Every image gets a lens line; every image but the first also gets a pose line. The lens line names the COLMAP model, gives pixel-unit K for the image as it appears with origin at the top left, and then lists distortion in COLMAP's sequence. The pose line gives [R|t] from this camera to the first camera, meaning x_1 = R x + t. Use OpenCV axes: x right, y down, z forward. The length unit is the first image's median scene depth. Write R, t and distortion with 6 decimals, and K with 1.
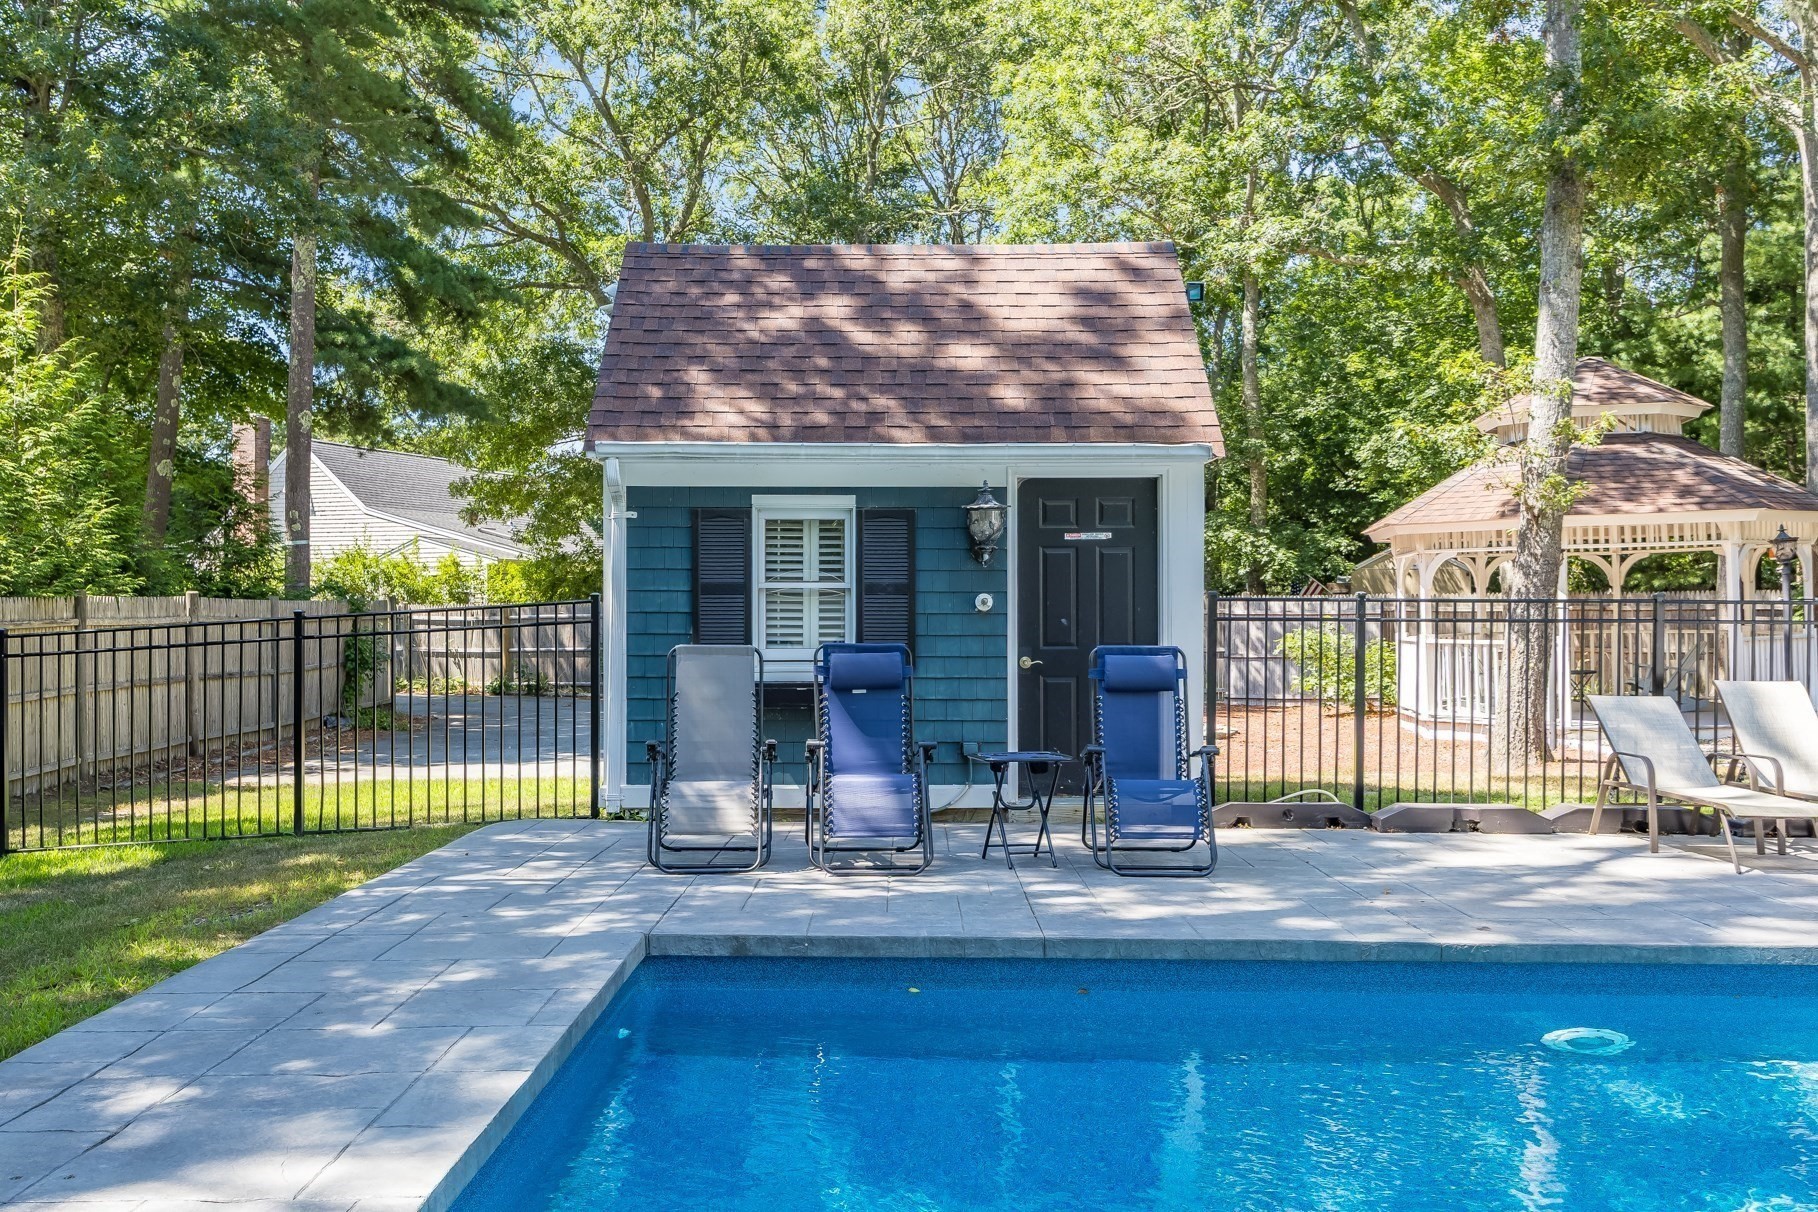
lens RADIAL K [[1613.5, 0, 909.0], [0, 1613.5, 606.0], [0, 0, 1]] dist [0.001363, 0.003950]
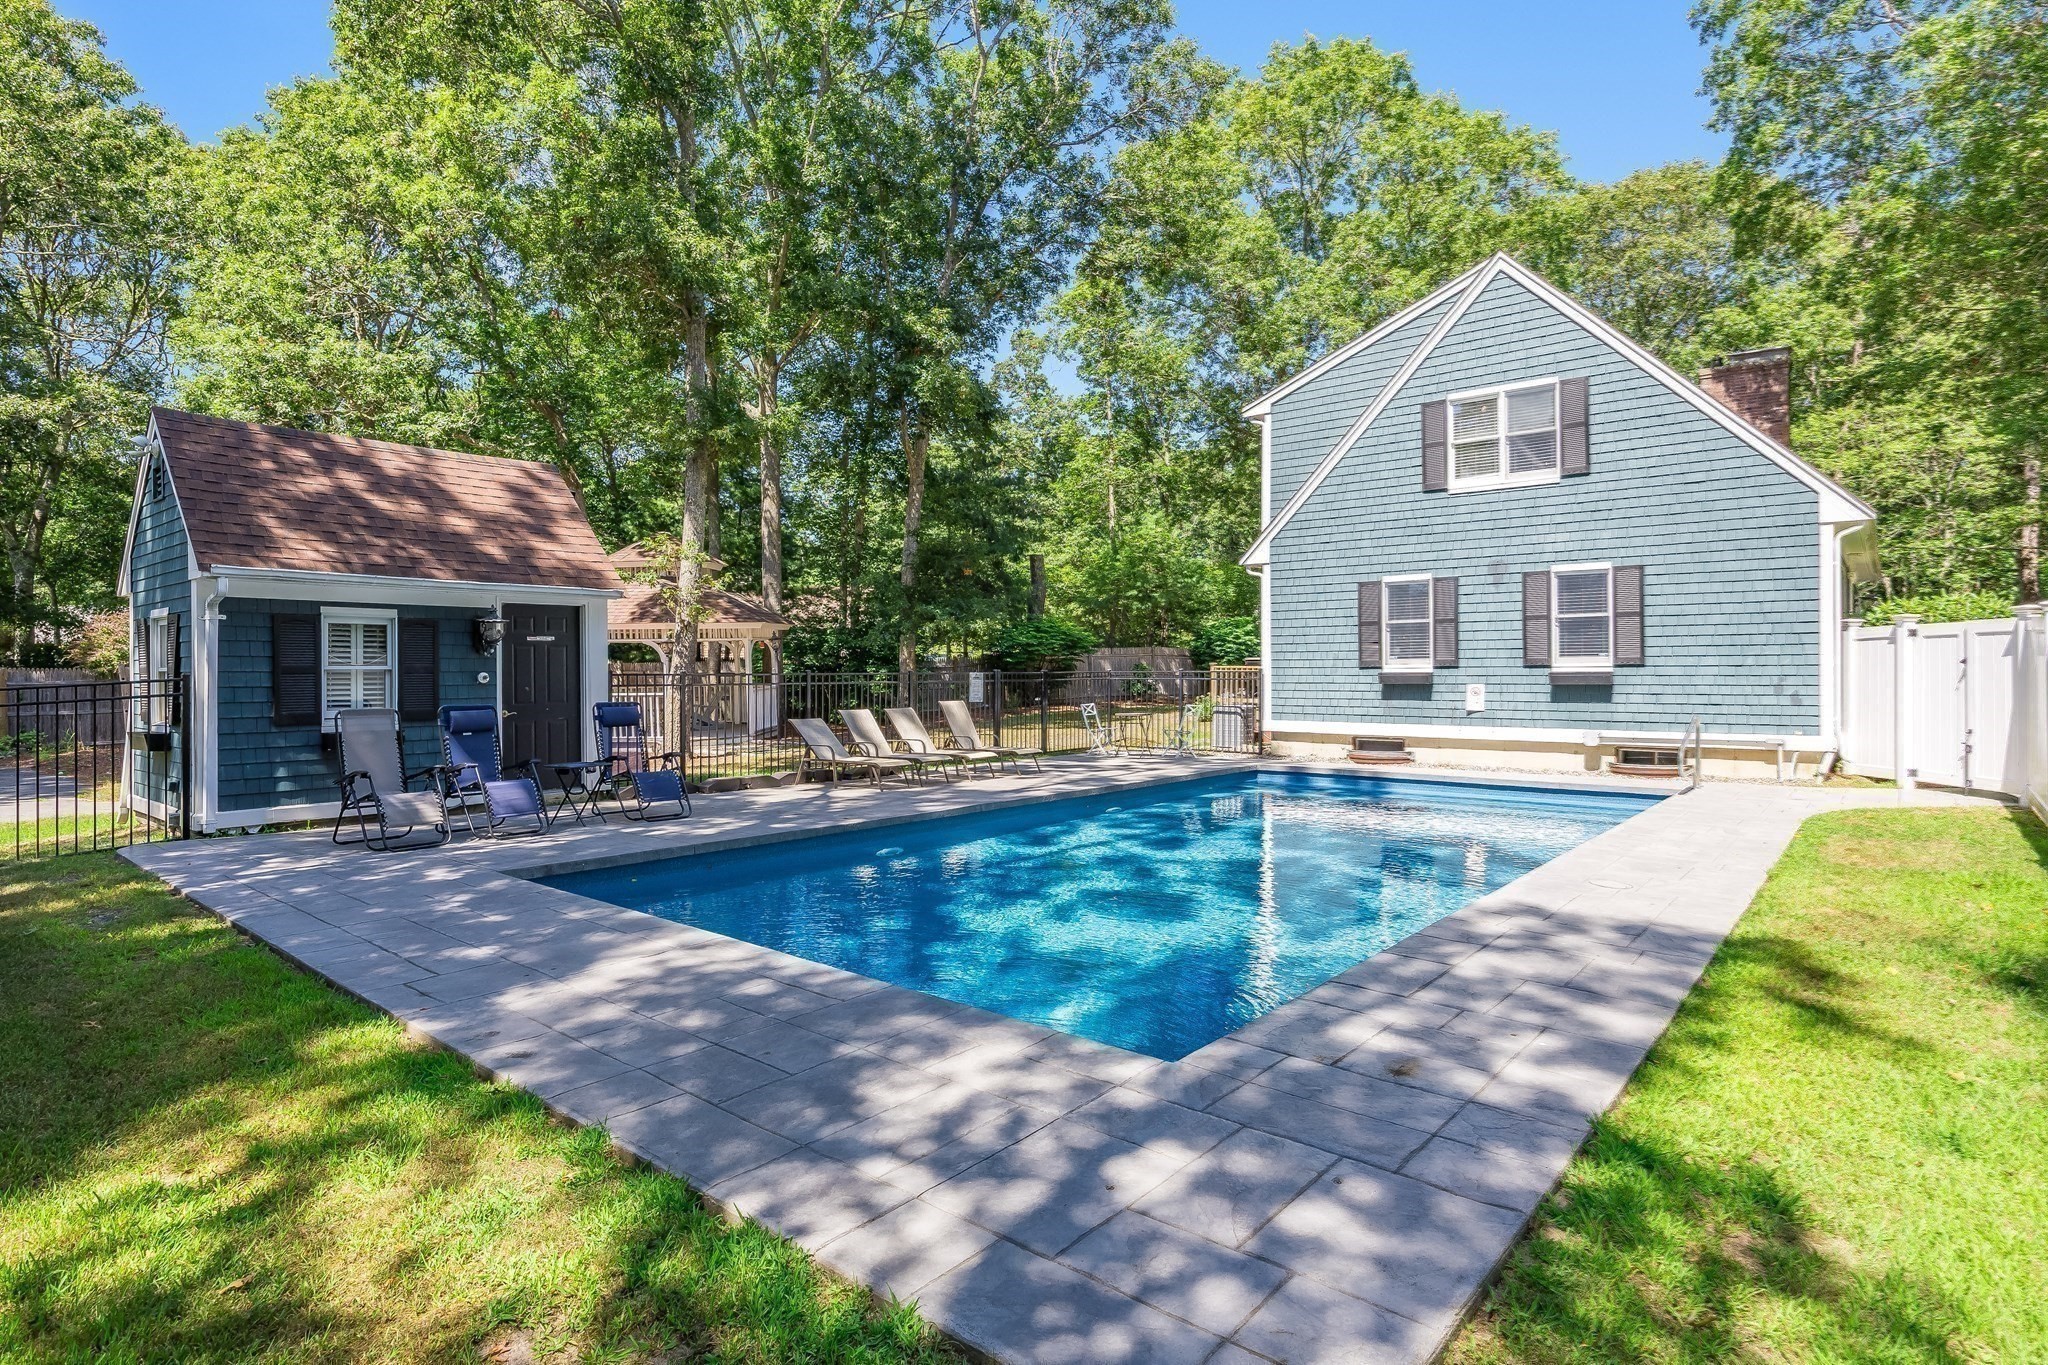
lens RADIAL K [[1081.2, 0, 1024.0], [0, 1081.2, 682.5], [0, 0, 1]] dist [-0.000657, -0.000389]
pose [[0.645603, -0.013271, 0.763558, -0.435862], [0.001116, 0.999864, 0.016434, -0.014930], [-0.763672, -0.009758, 0.645530, -0.129505]]
